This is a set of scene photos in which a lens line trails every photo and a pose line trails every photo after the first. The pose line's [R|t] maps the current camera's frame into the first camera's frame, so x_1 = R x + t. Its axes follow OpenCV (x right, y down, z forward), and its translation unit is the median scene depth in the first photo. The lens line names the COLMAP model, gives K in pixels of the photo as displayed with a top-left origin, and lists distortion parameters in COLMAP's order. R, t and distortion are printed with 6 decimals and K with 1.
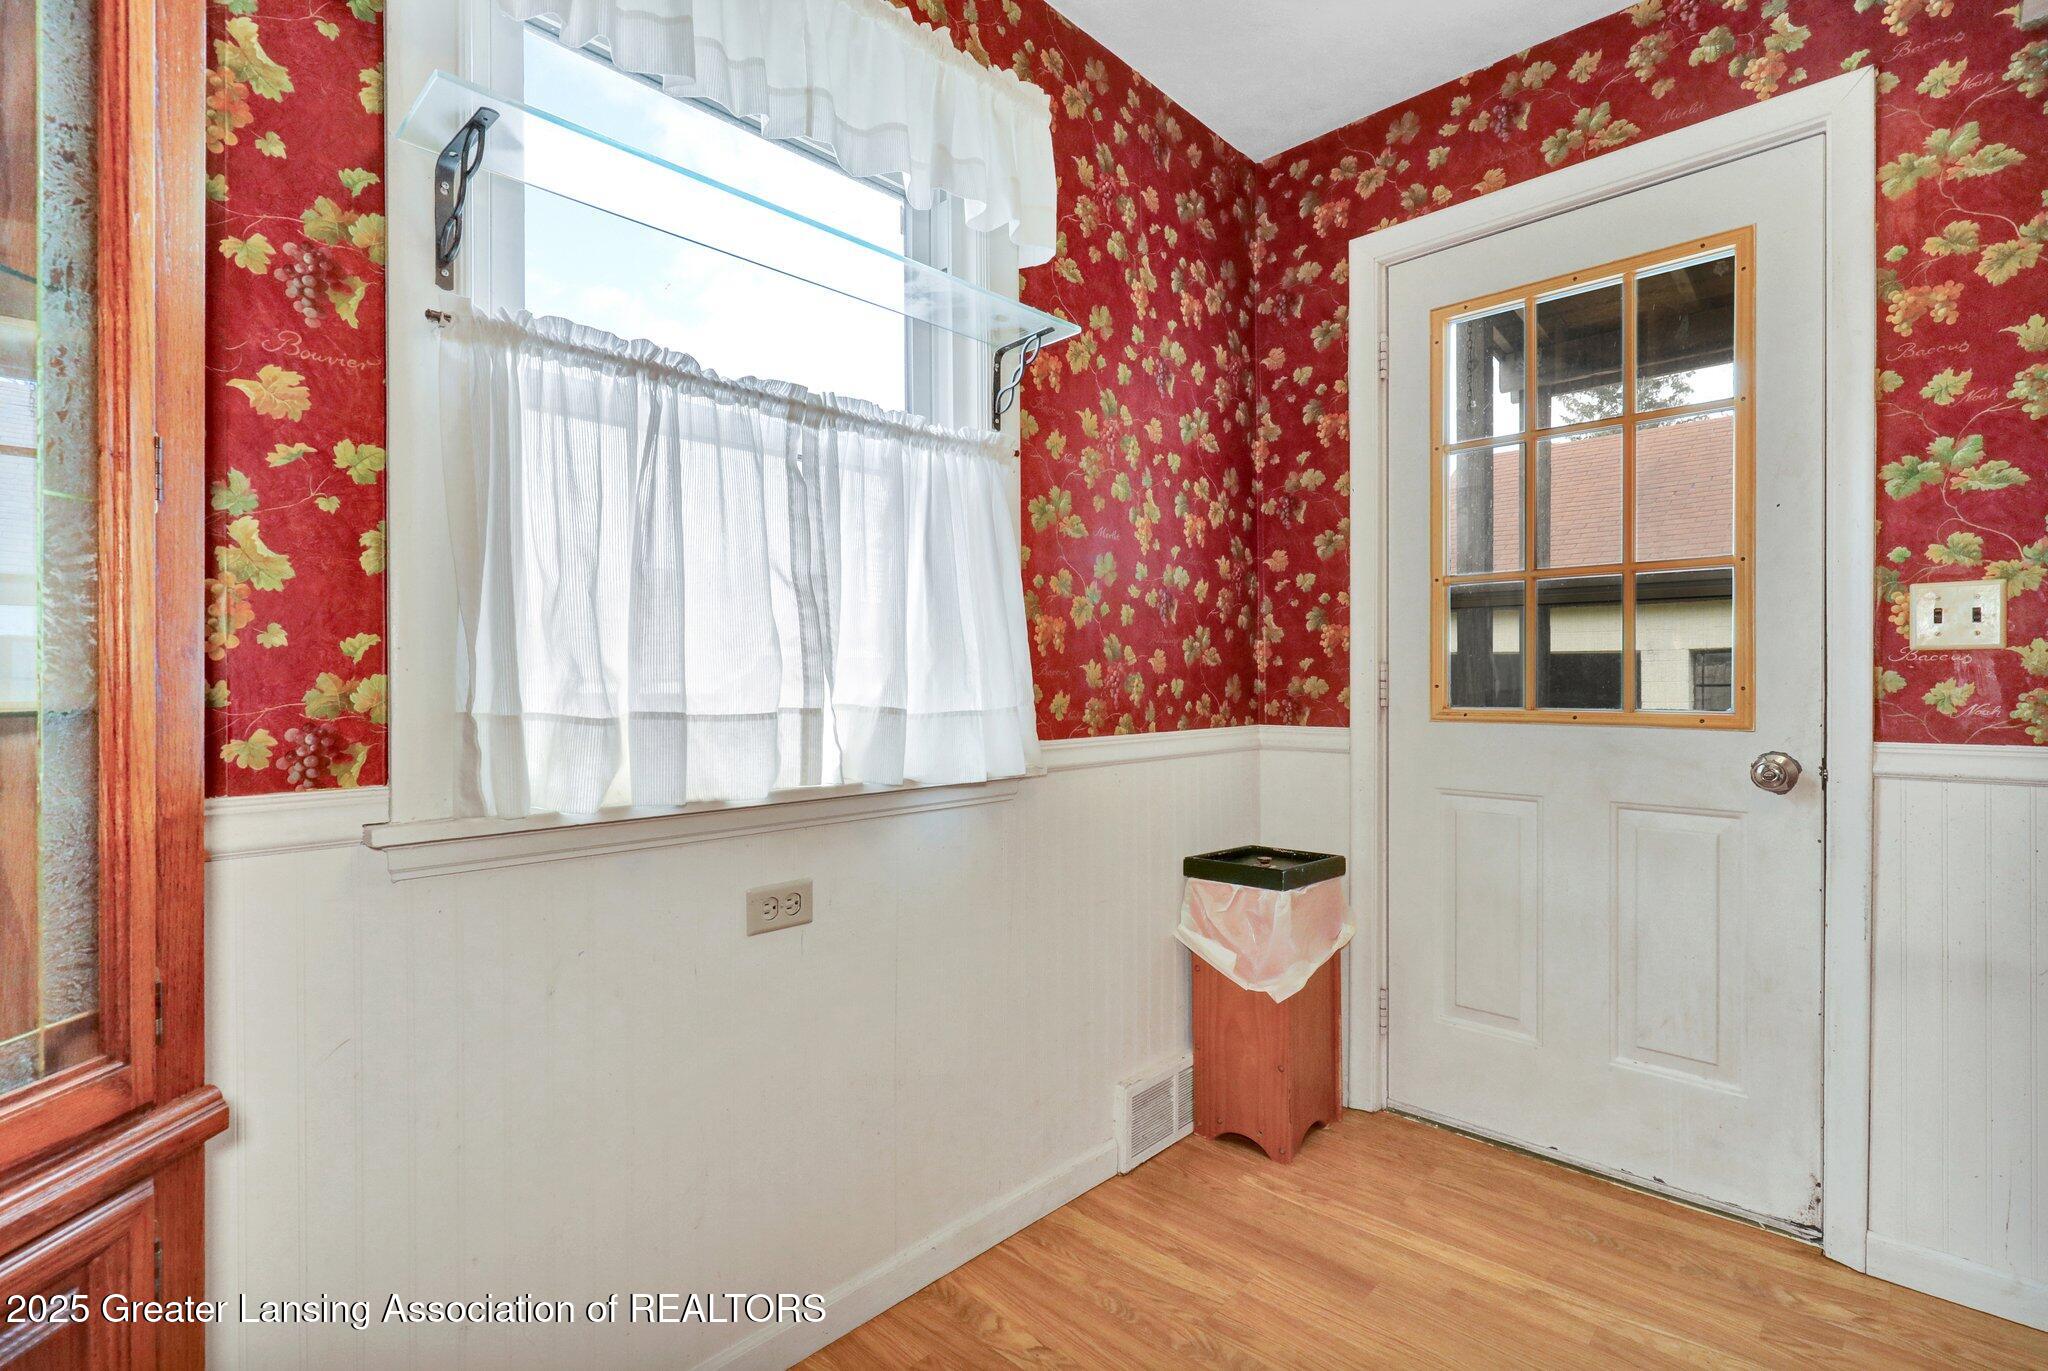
lens RADIAL K [[962.2, 0, 1018.6], [0, 962.2, 678.8], [0, 0, 1]] dist [0.001219, 0.003839]
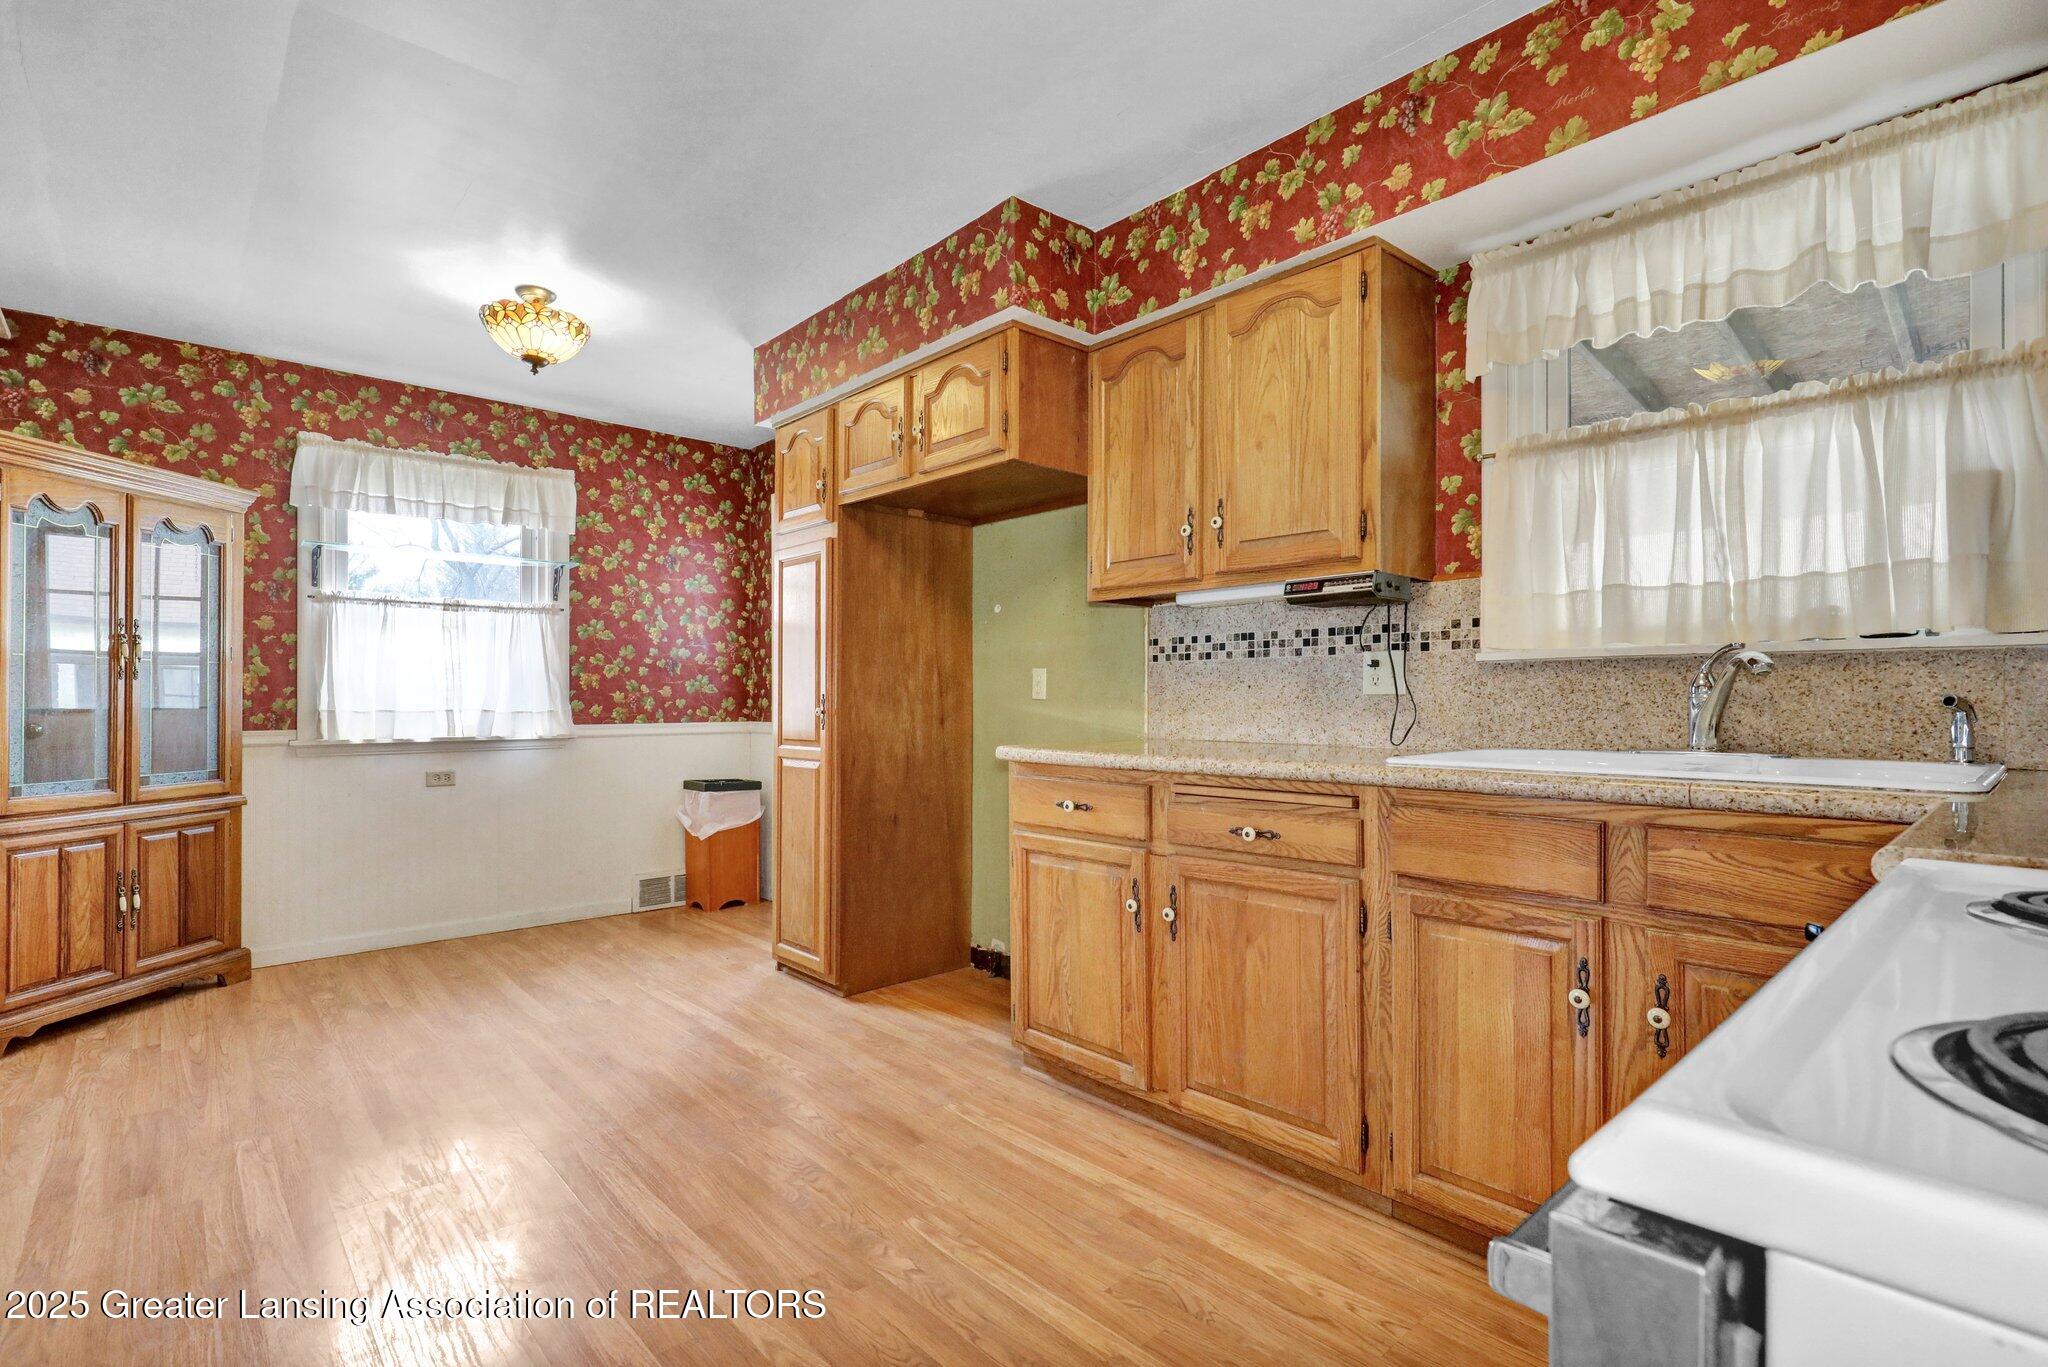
lens RADIAL K [[962.2, 0, 1016.8], [0, 962.2, 686.7], [0, 0, 1]] dist [0.001219, 0.003839]
pose [[0.994371, -0.000348, -0.105958, 1.305840], [-0.000802, 0.999941, -0.010809, -0.006484], [0.105955, 0.010833, 0.994312, -1.243421]]
